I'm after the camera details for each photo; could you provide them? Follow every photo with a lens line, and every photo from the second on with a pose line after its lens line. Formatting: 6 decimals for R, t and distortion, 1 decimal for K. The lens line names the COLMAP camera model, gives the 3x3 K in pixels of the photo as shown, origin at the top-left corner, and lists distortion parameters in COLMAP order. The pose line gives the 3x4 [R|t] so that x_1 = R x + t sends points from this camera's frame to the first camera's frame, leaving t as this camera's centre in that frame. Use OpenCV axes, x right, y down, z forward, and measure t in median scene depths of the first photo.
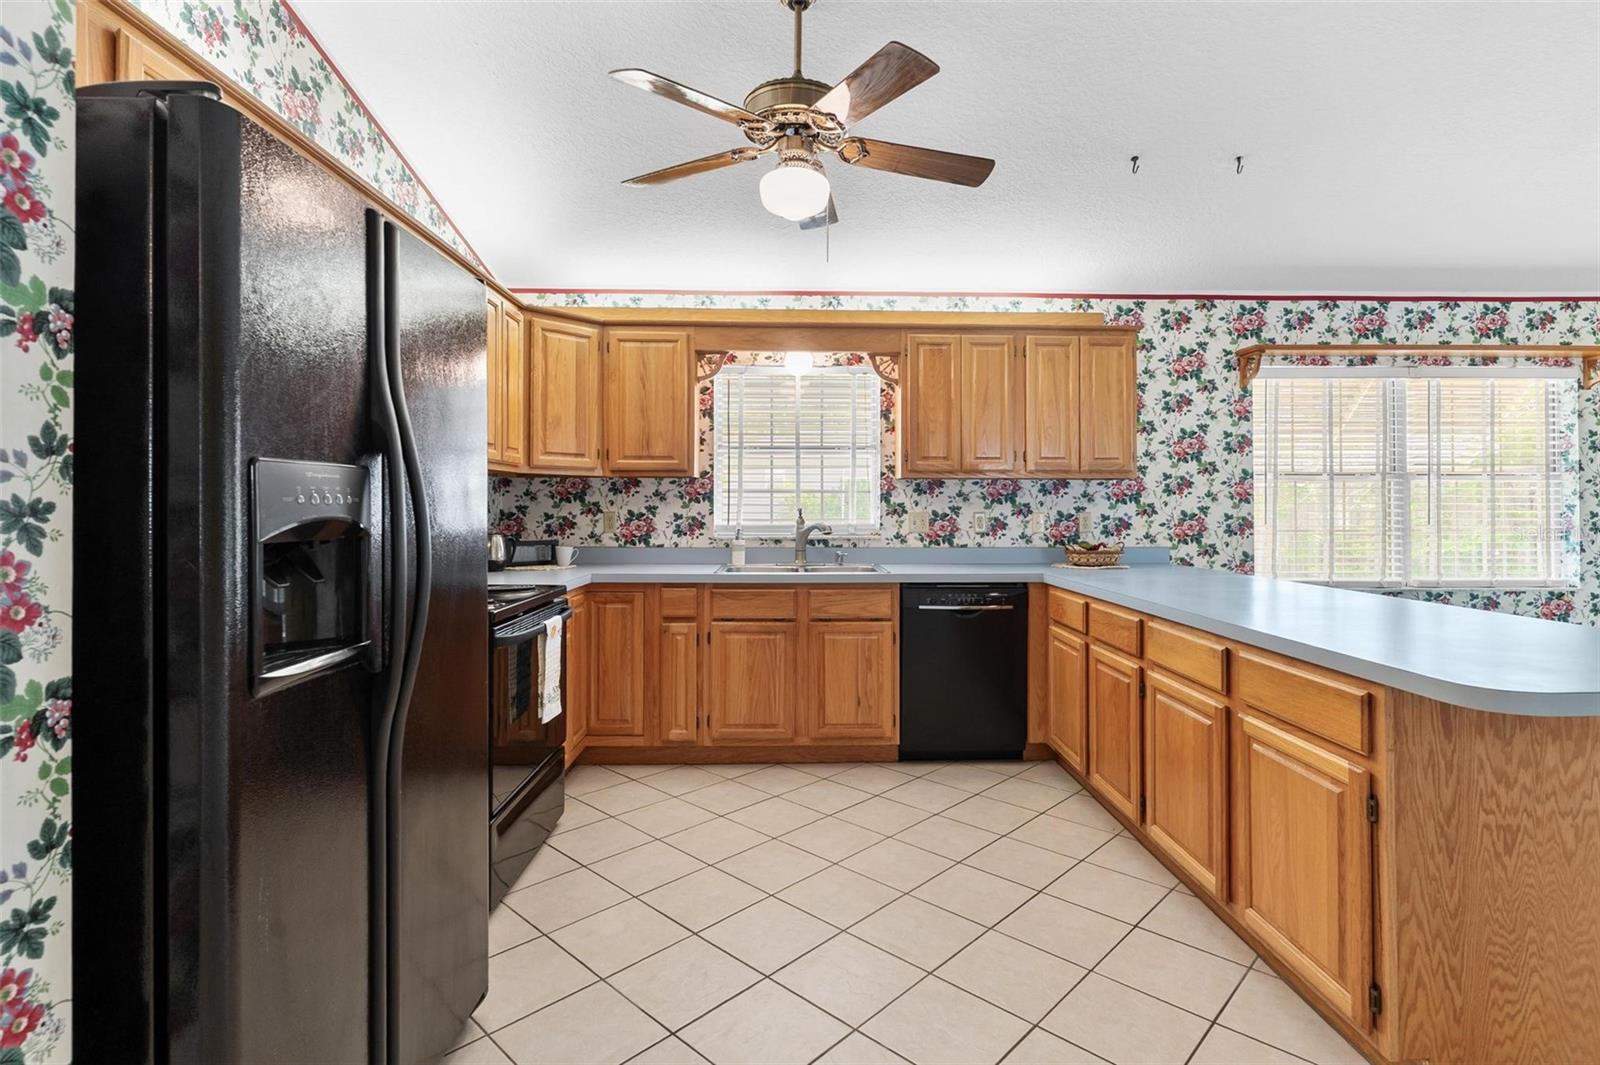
lens RADIAL K [[788.2, 0, 807.1], [0, 788.2, 497.2], [0, 0, 1]] dist [0.000298, 0.000374]
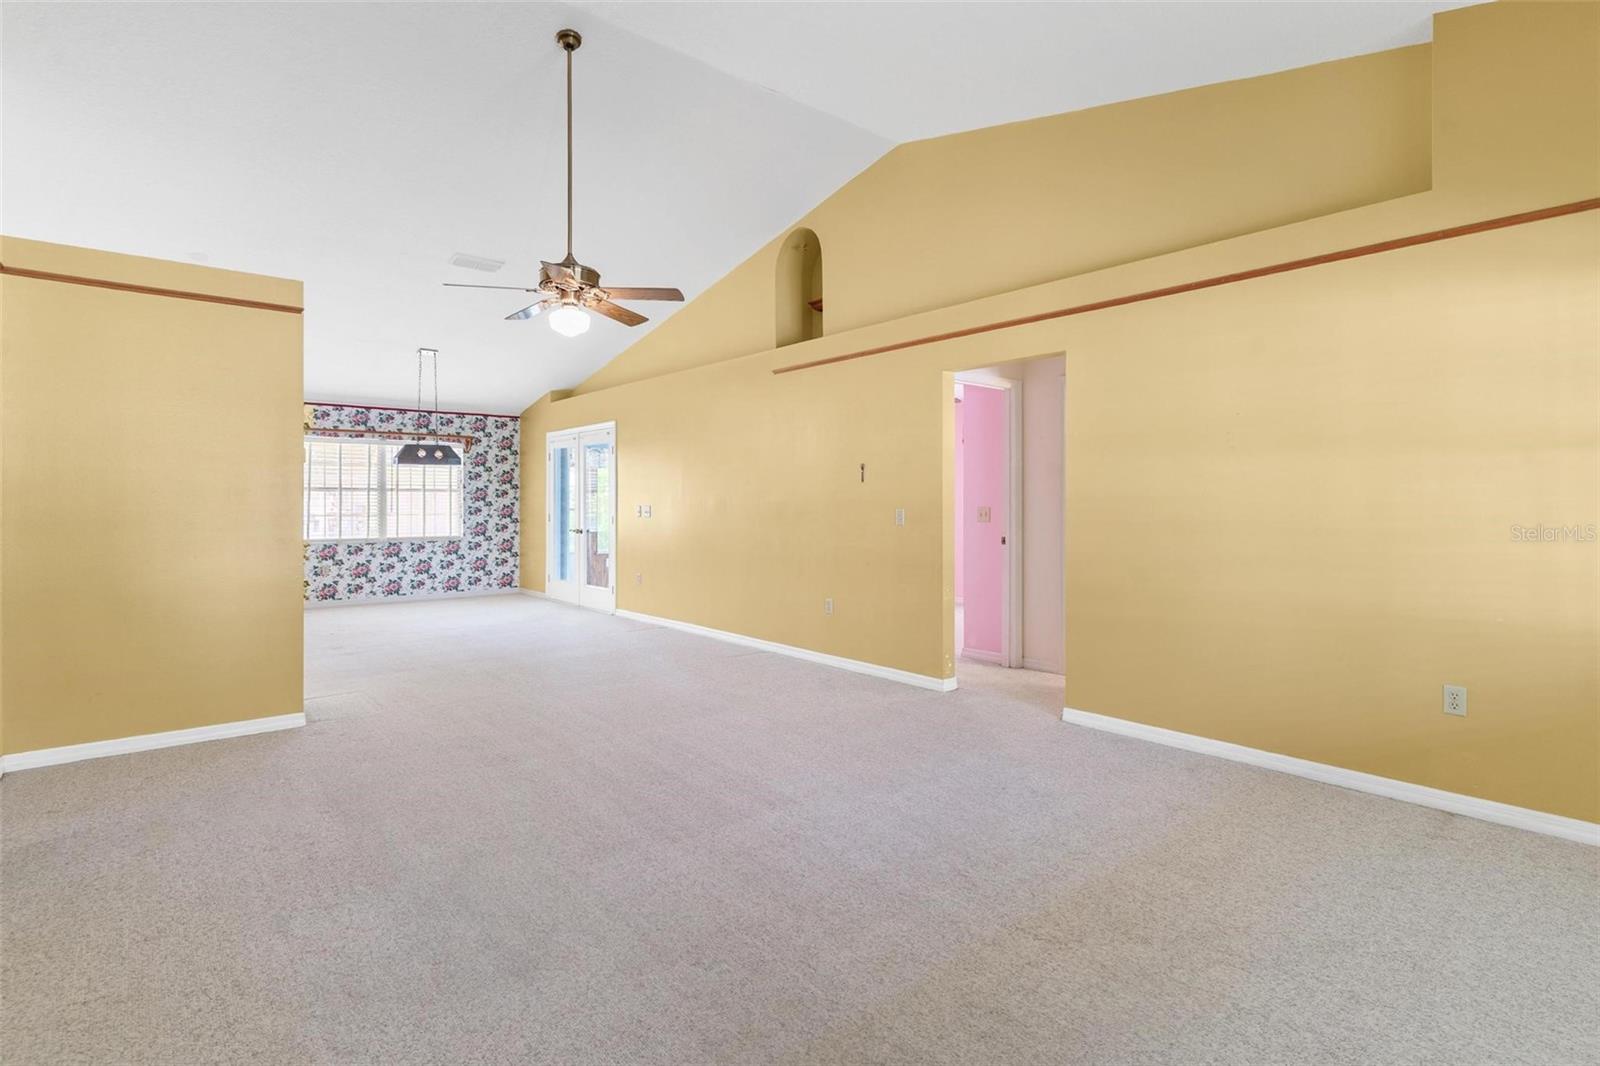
lens RADIAL K [[789.3, 0, 800.4], [0, 789.3, 502.8], [0, 0, 1]] dist [-0.001205, -0.000652]
pose [[0.780598, -0.000031, 0.625033, 0.311890], [-0.005061, 0.999967, 0.006370, -0.010729], [-0.625013, -0.008136, 0.780572, -1.460192]]
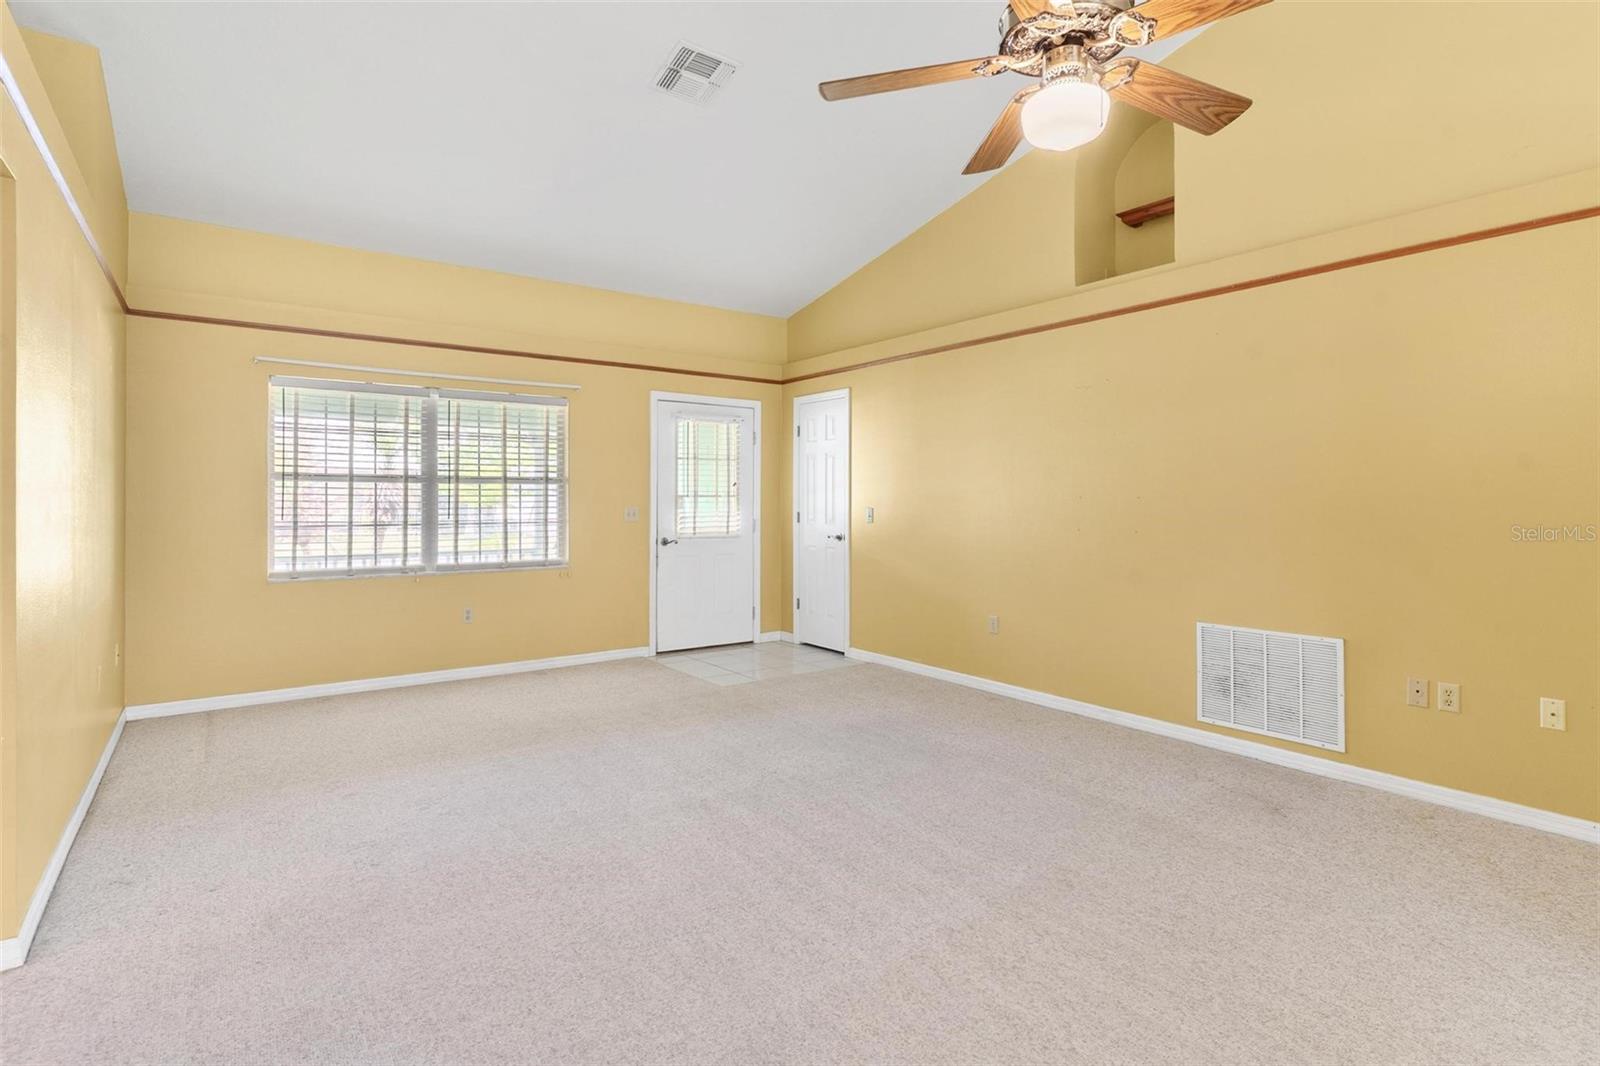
lens RADIAL K [[792.0, 0, 794.0], [0, 792.0, 497.3], [0, 0, 1]] dist [0.000599, 0.000031]
pose [[-0.826812, -0.003363, -0.562468, 1.103934], [0.003985, 0.999922, -0.011836, -0.002525], [0.562464, -0.012028, -0.826734, -0.197547]]
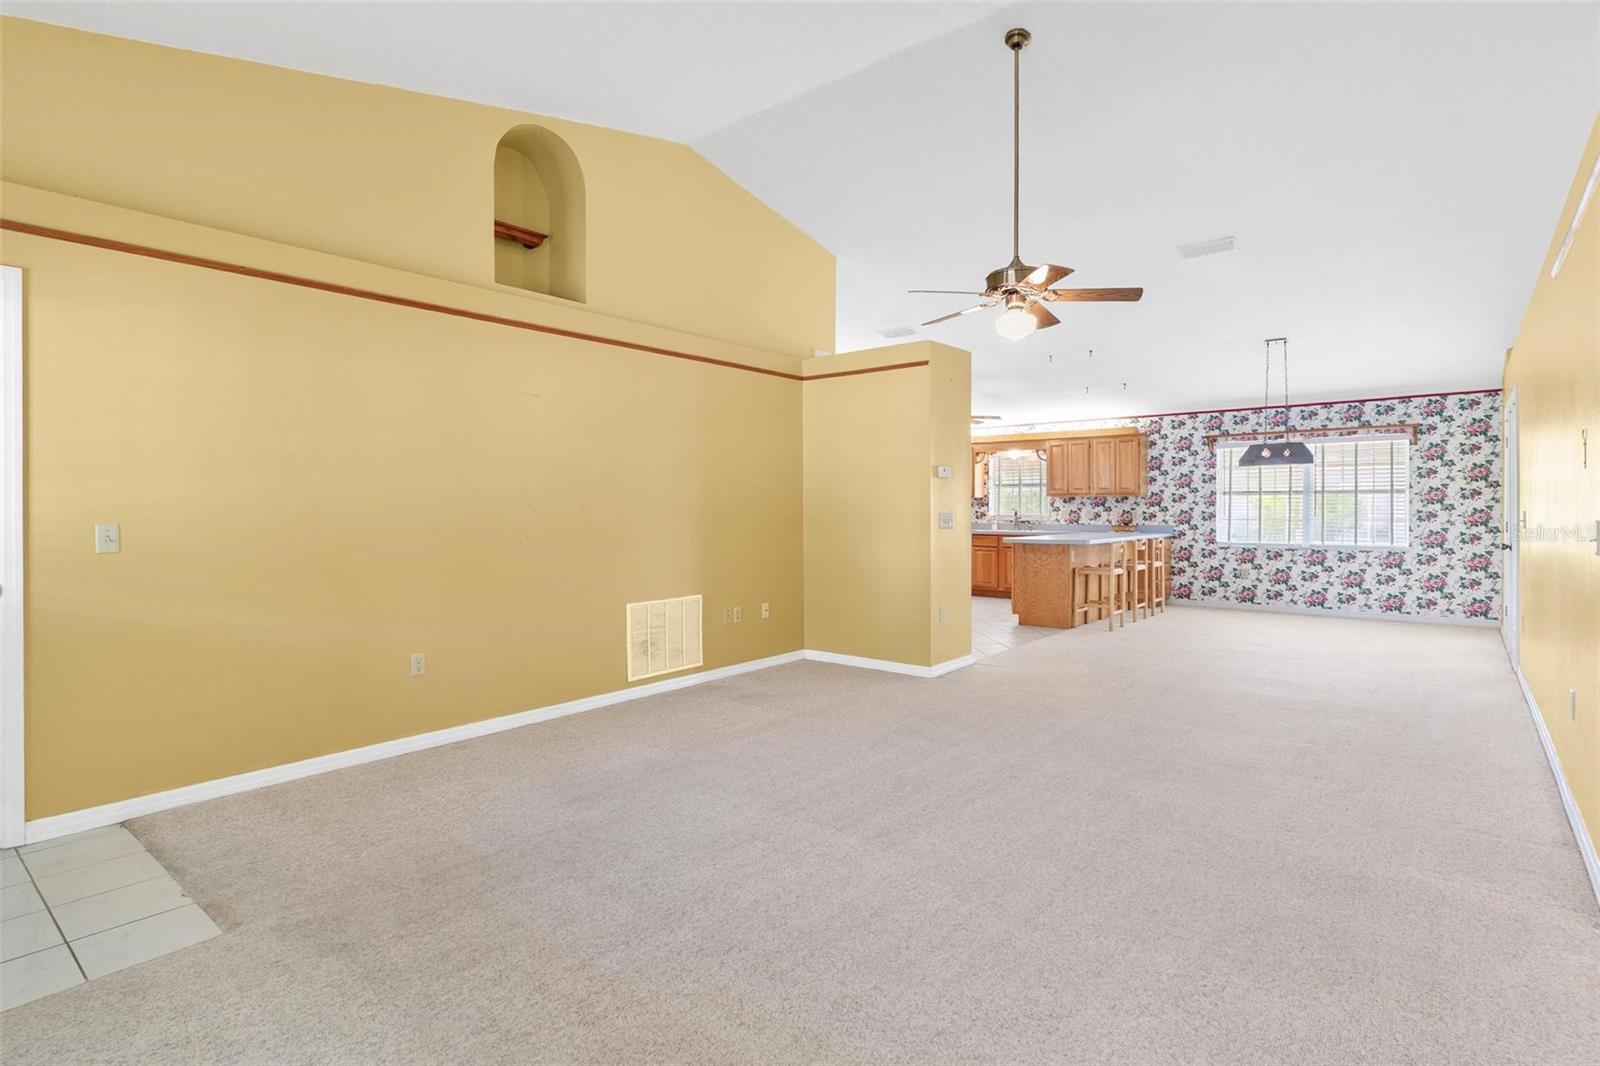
lens RADIAL K [[796.3, 0, 804.9], [0, 796.3, 509.7], [0, 0, 1]] dist [0.001969, 0.000200]
pose [[0.757052, -0.000519, -0.653354, 1.159137], [0.008986, 0.999913, 0.009618, -0.013897], [0.653293, -0.013152, 0.756991, -1.428311]]
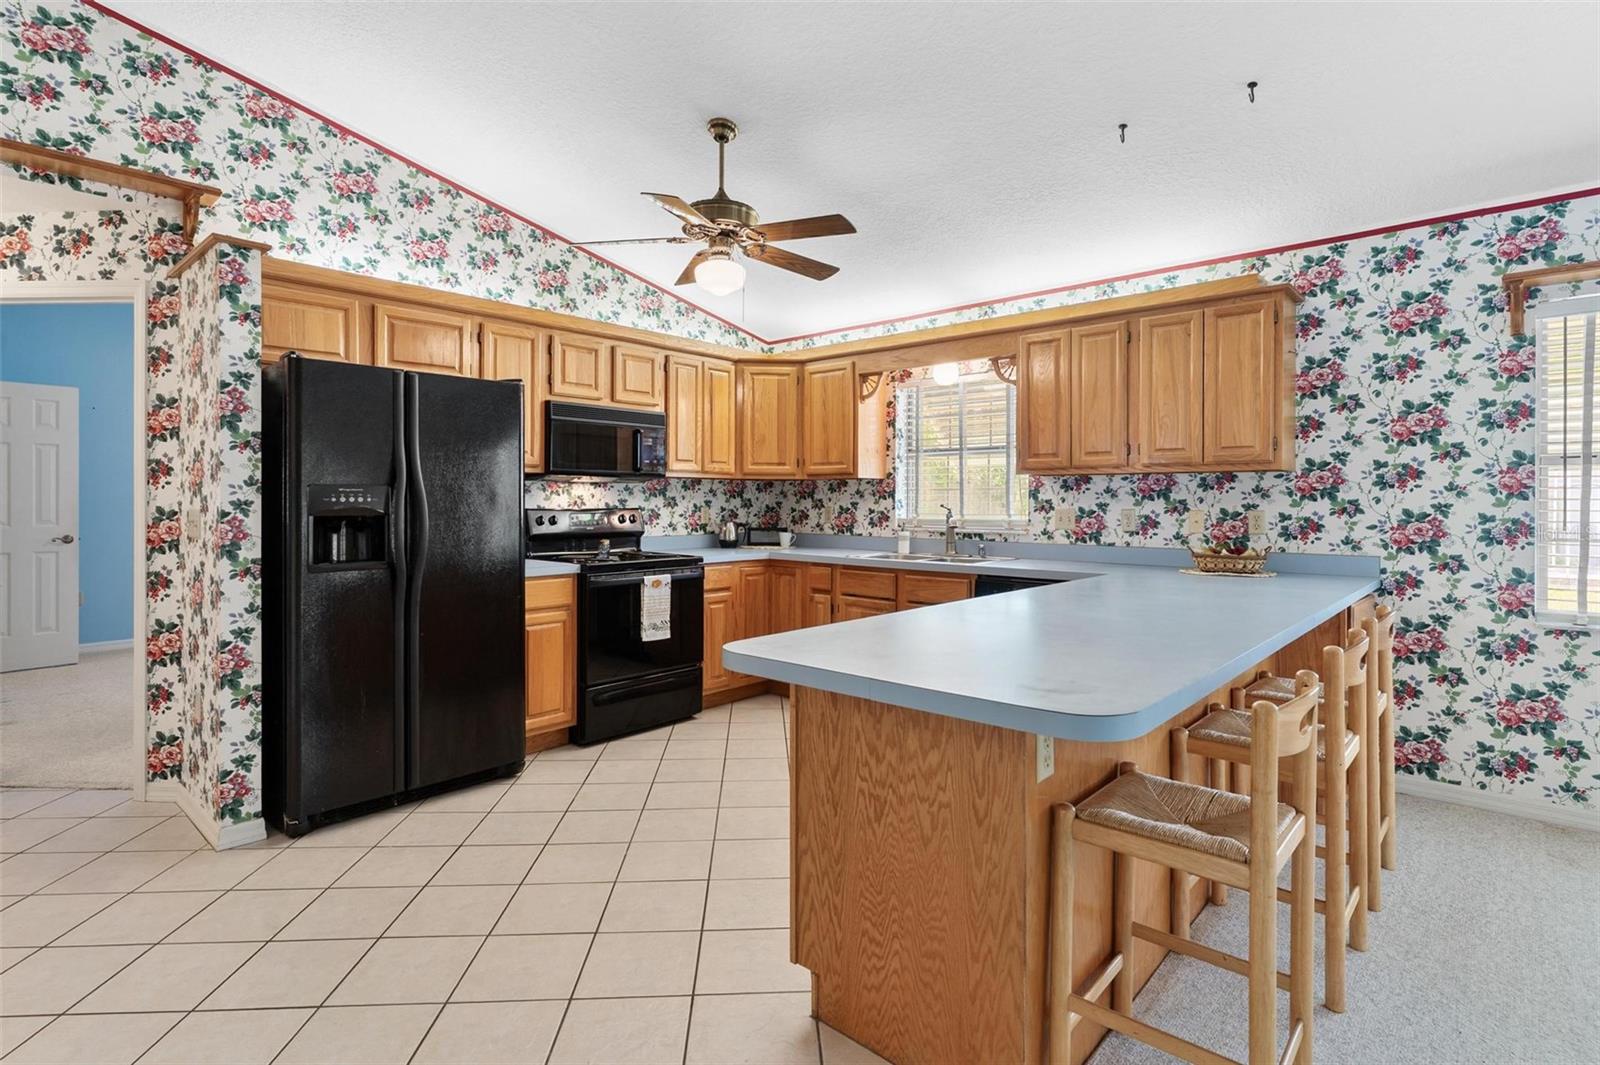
lens RADIAL K [[785.4, 0, 797.9], [0, 785.4, 499.6], [0, 0, 1]] dist [0.000985, -0.000579]
pose [[0.721918, -0.000676, -0.691978, 0.583795], [0.006422, 0.999963, 0.005723, -0.000418], [0.691949, -0.008575, 0.721896, 0.052788]]
